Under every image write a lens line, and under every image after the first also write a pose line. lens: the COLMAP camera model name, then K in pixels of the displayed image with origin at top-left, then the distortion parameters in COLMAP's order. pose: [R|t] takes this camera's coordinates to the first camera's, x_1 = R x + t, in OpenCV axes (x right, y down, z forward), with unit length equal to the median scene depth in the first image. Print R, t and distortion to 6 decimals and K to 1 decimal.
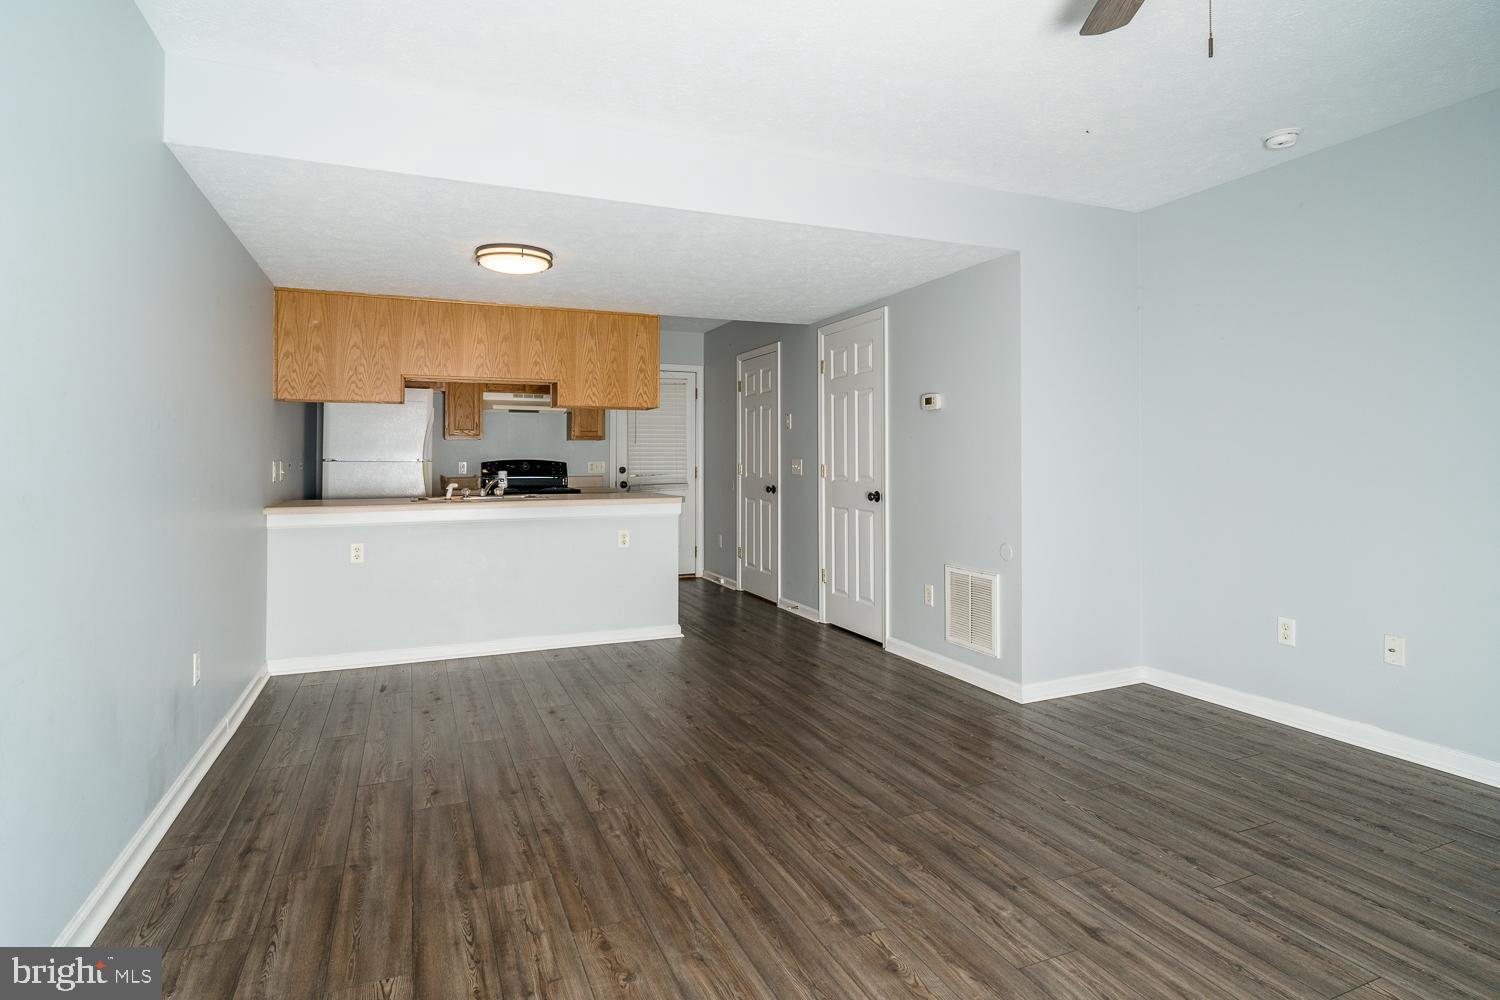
lens RADIAL K [[787.6, 0, 747.5], [0, 787.6, 475.7], [0, 0, 1]] dist [-0.005823, -0.000385]
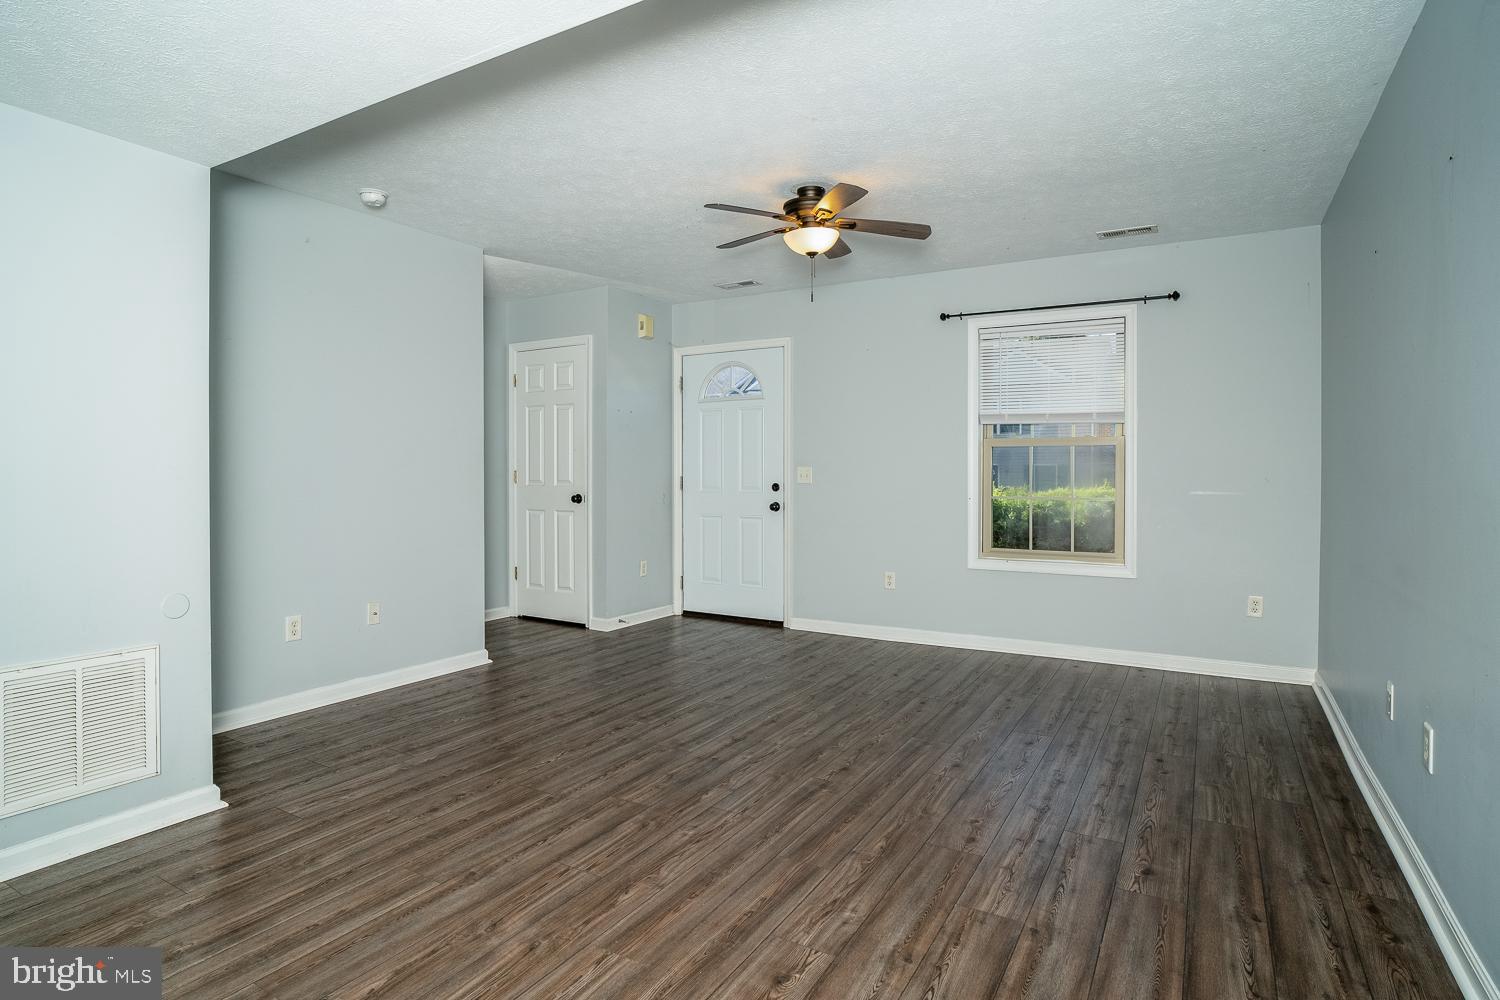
lens RADIAL K [[787.6, 0, 747.5], [0, 787.6, 475.7], [0, 0, 1]] dist [-0.005823, -0.000385]
pose [[-0.590355, -0.004262, 0.807132, -0.838511], [0.008850, 0.999892, 0.011752, -0.027500], [-0.807095, 0.014081, -0.590254, 1.697374]]
